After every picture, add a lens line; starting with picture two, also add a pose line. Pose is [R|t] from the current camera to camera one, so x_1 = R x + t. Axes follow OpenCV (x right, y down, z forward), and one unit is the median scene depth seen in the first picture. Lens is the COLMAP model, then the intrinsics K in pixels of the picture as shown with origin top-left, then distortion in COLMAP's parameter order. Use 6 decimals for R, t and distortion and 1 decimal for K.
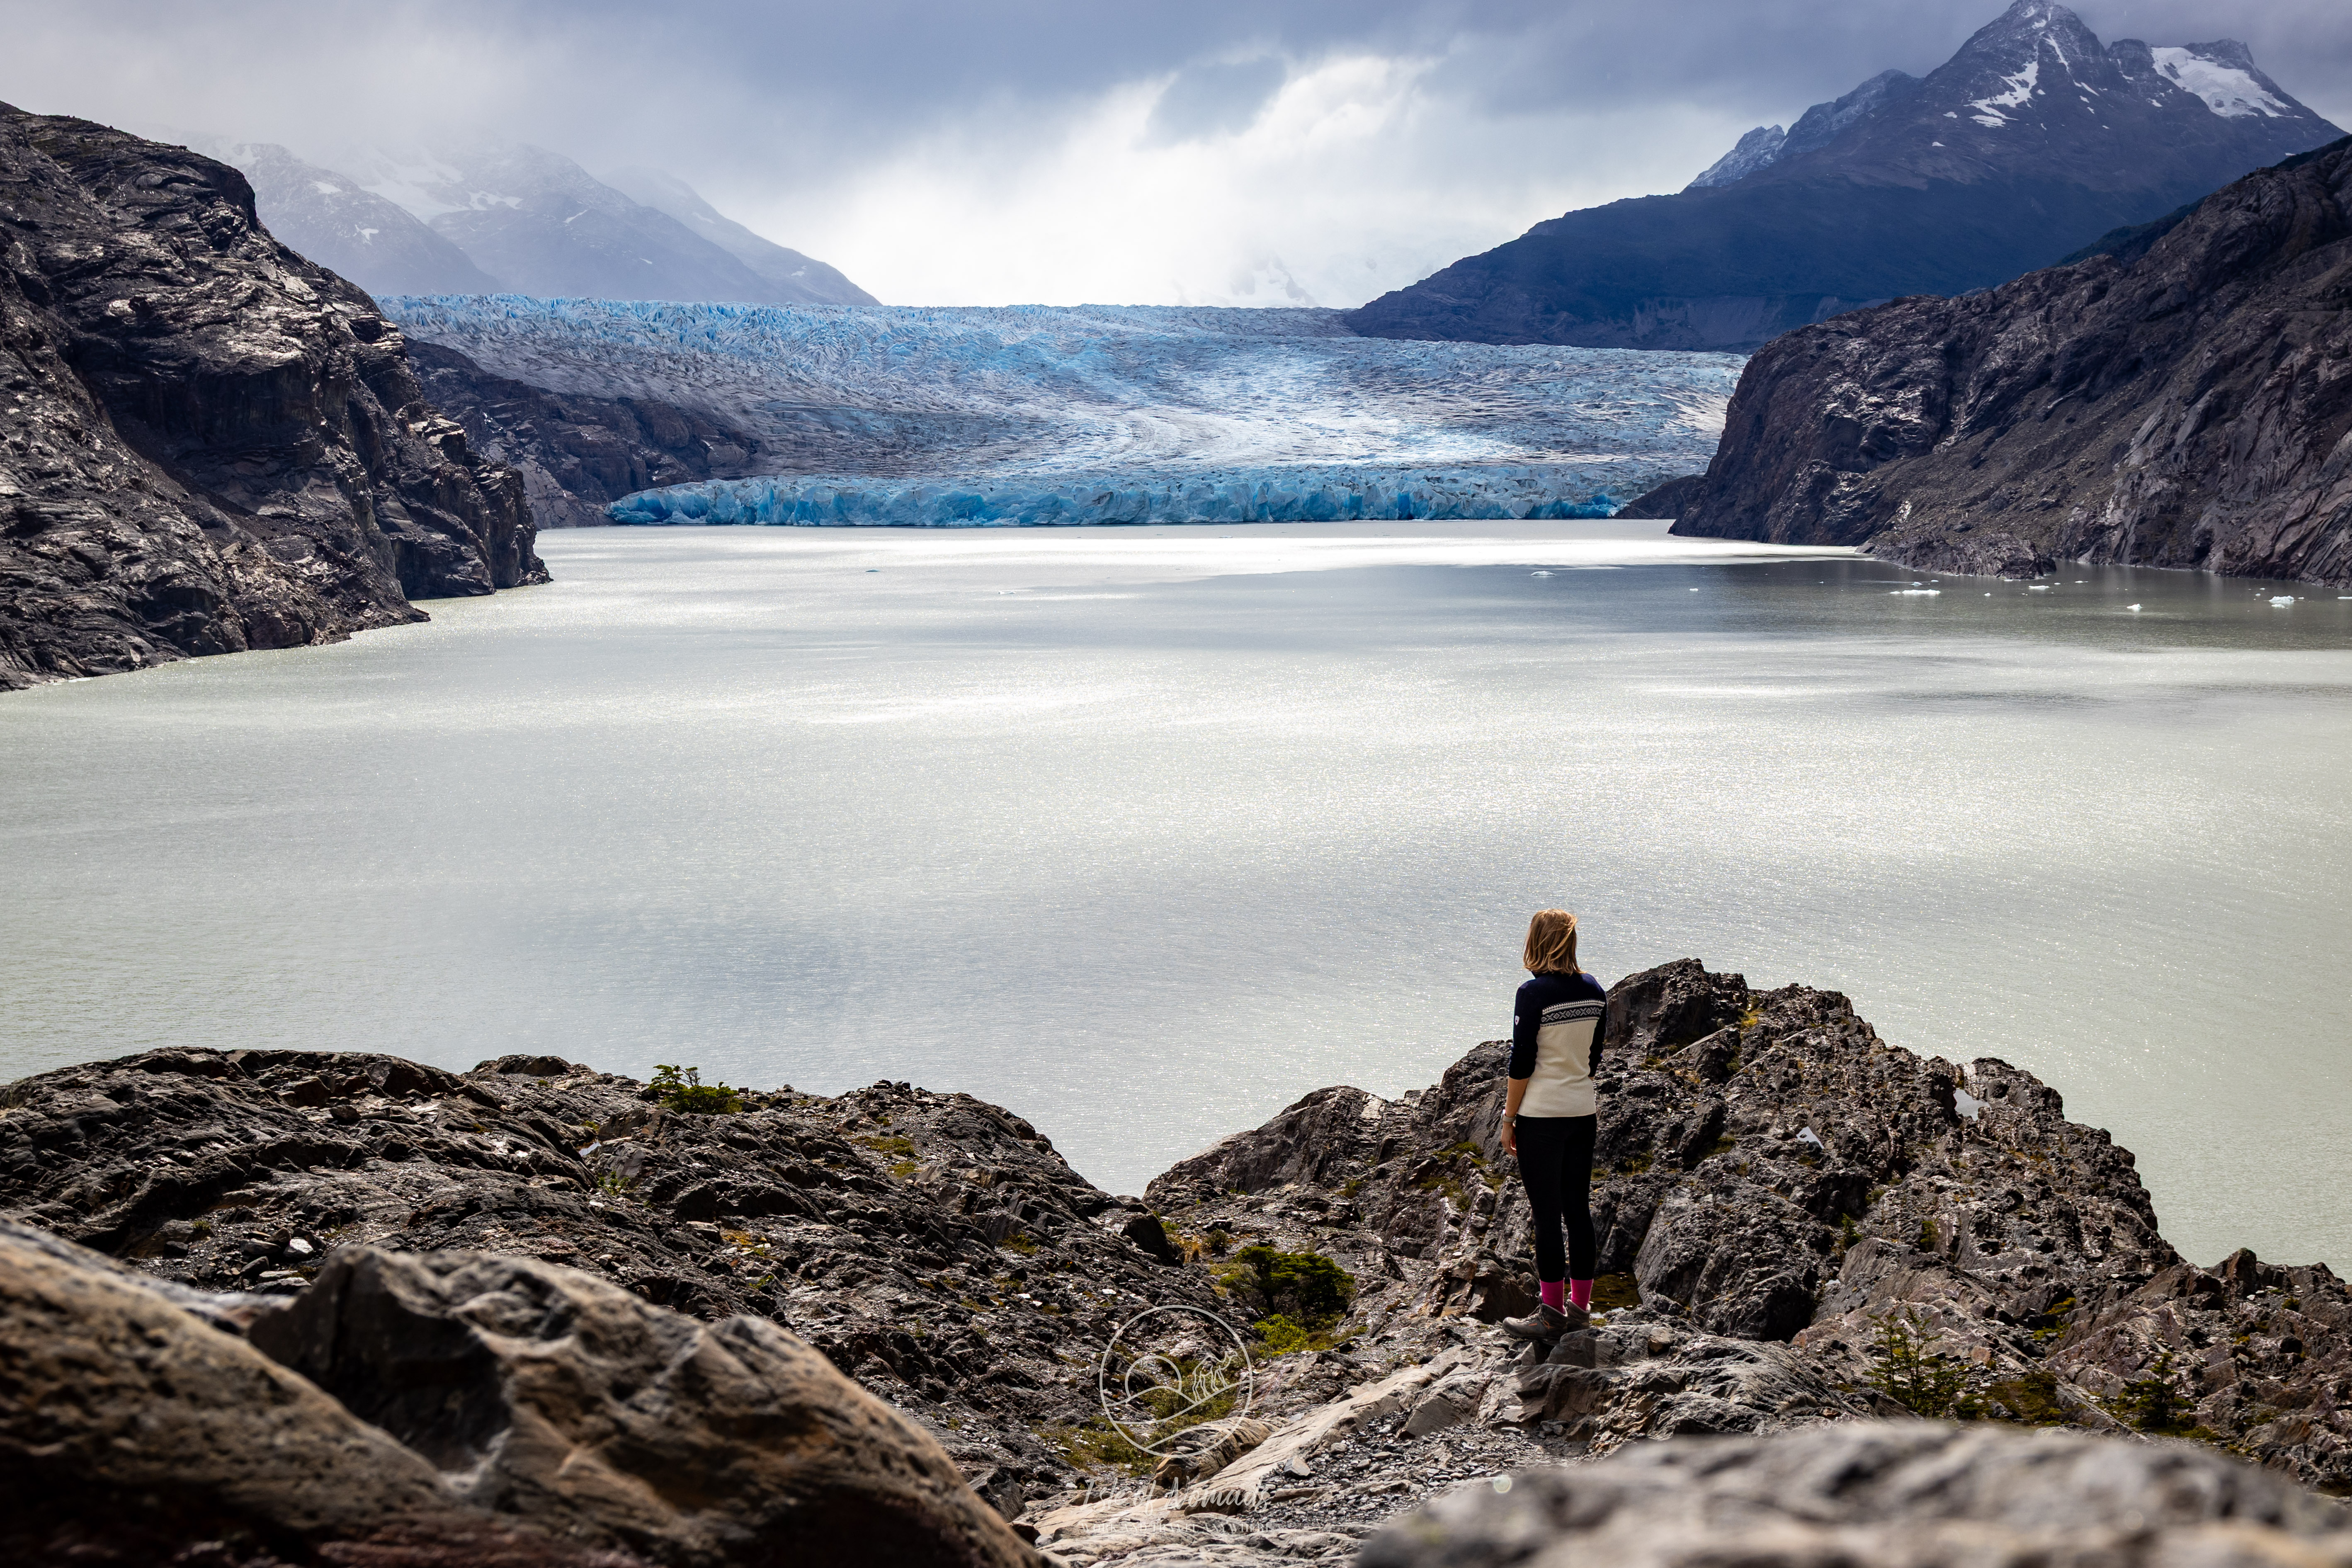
lens RADIAL K [[3717.5, 0, 1176.0], [0, 3717.5, 784.0], [0, 0, 1]] dist [-0.008278, 0.015788]
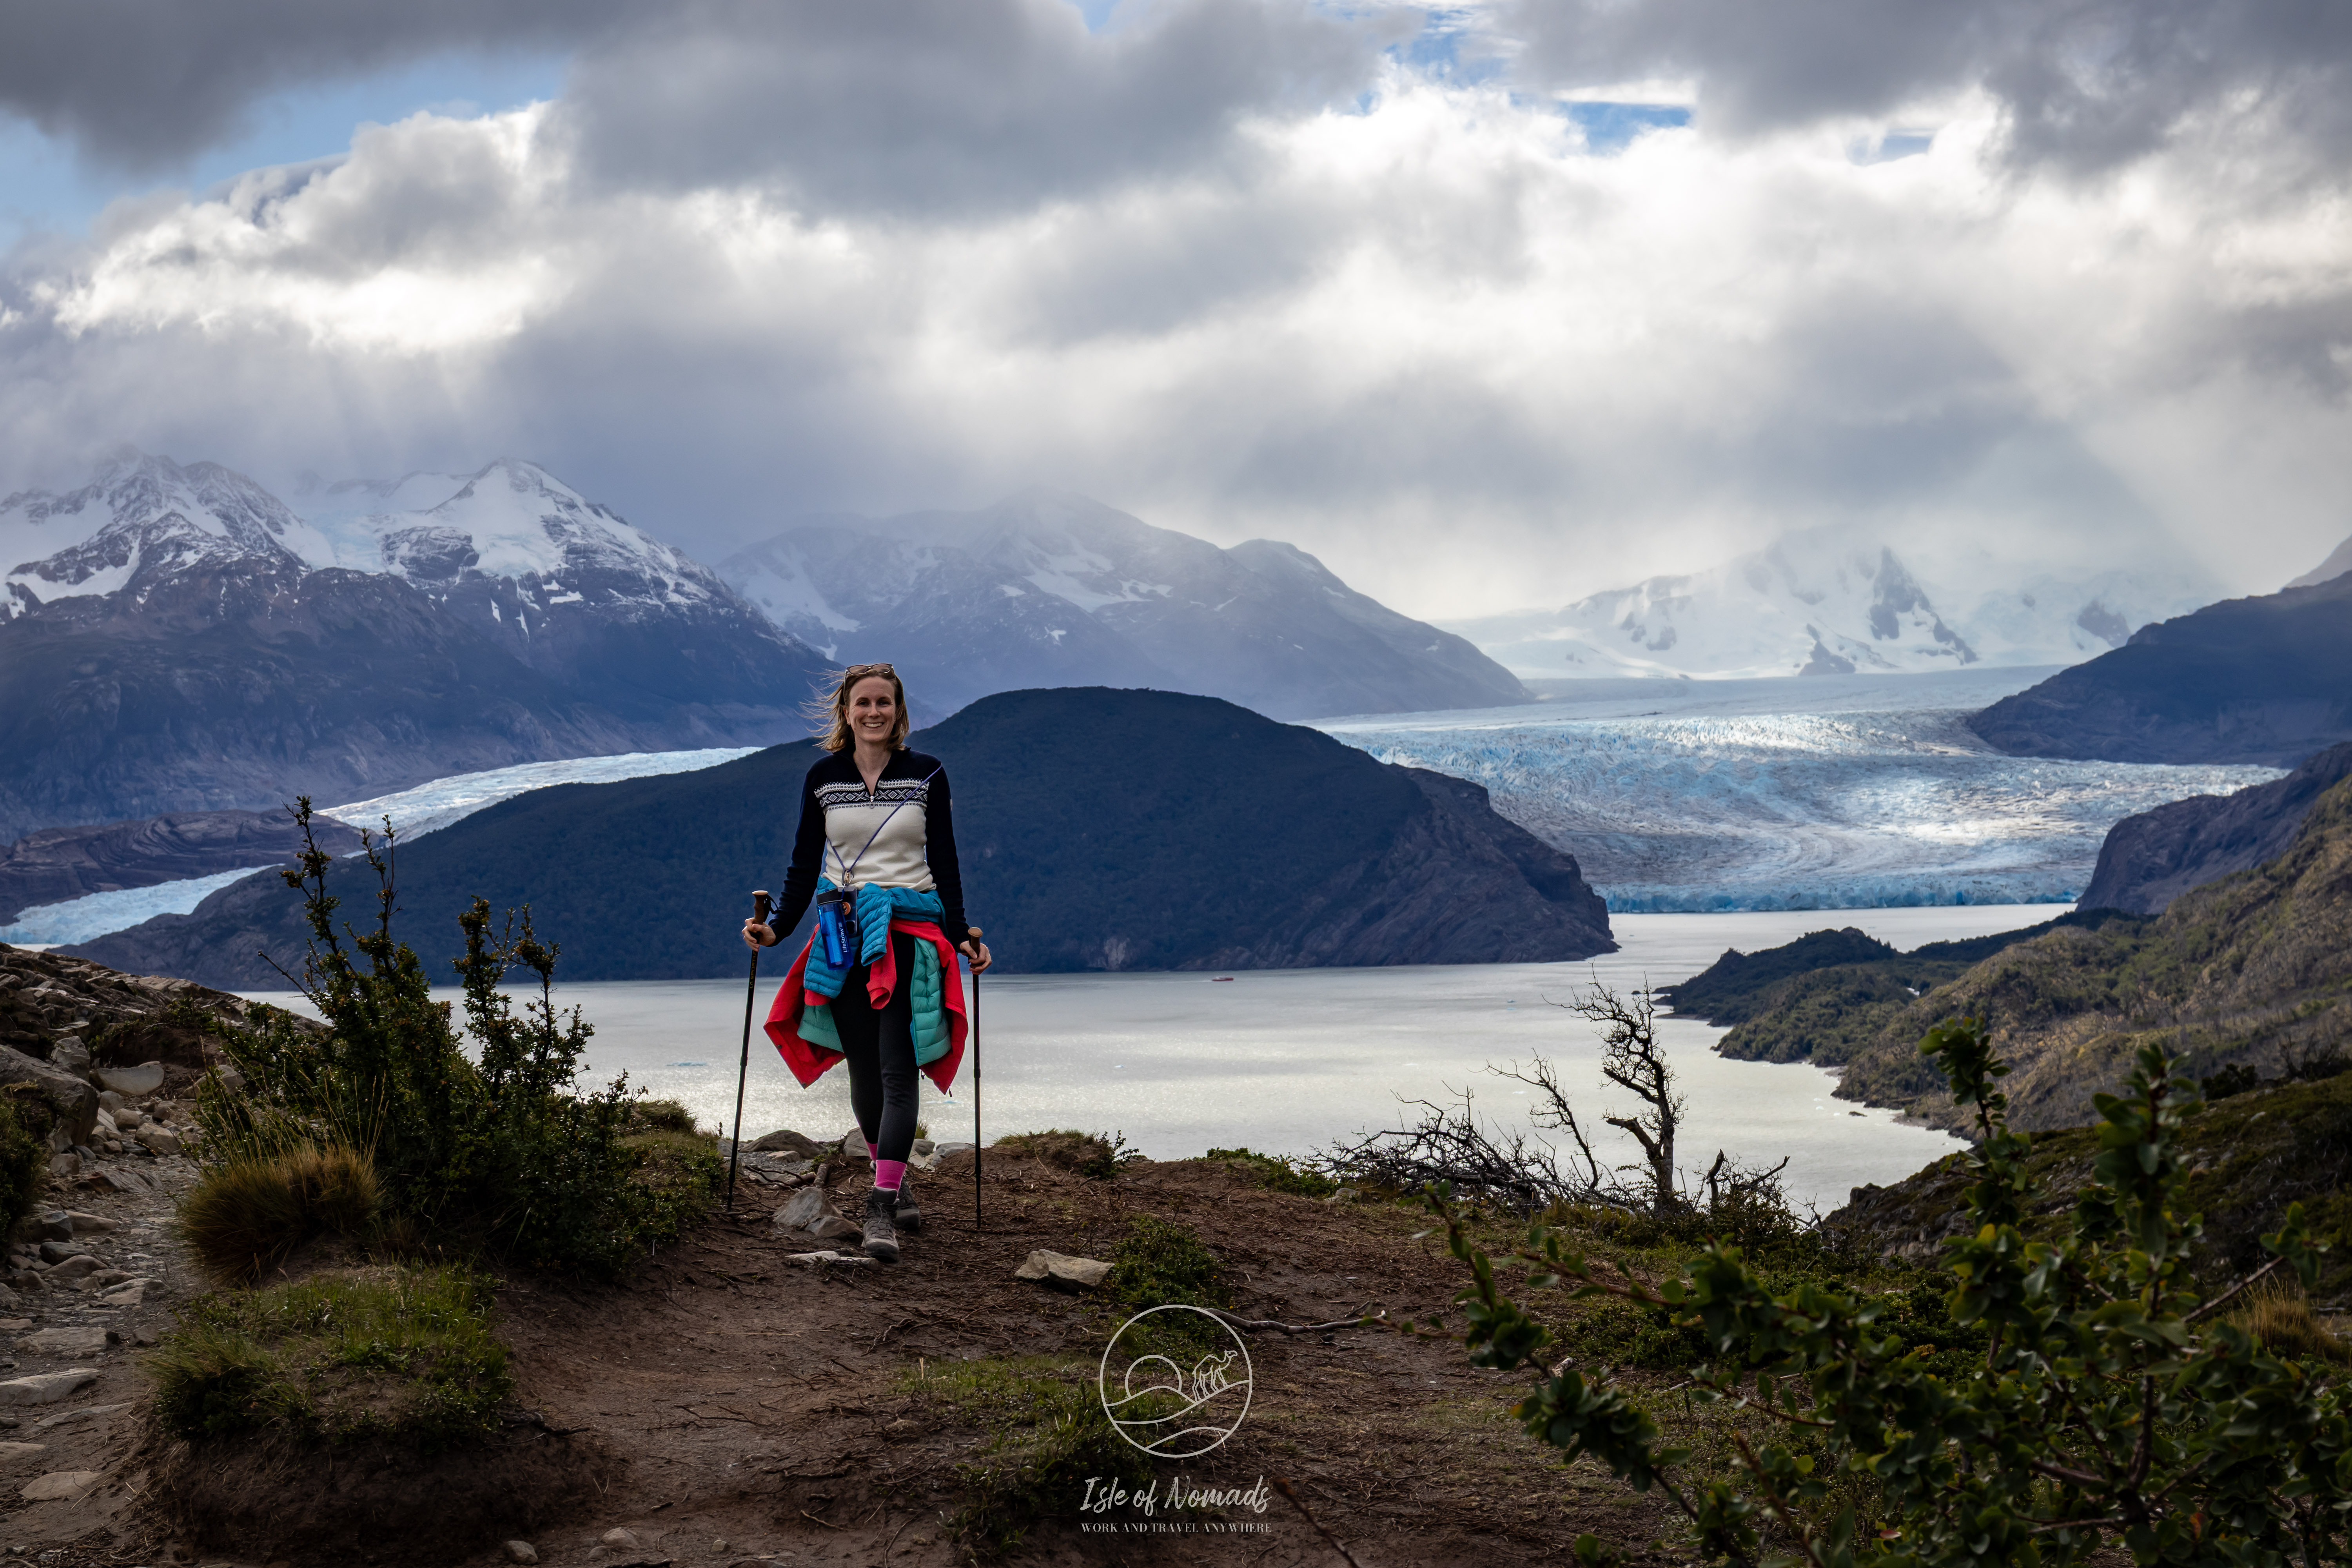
lens RADIAL K [[4688.5, 0, 1176.0], [0, 4688.5, 784.0], [0, 0, 1]] dist [-0.002205, 0.188316]
pose [[0.990896, -0.014817, -0.133811, -0.006638], [0.002394, 0.995707, -0.092527, 0.049746], [0.134607, 0.091364, 0.986678, -0.808271]]
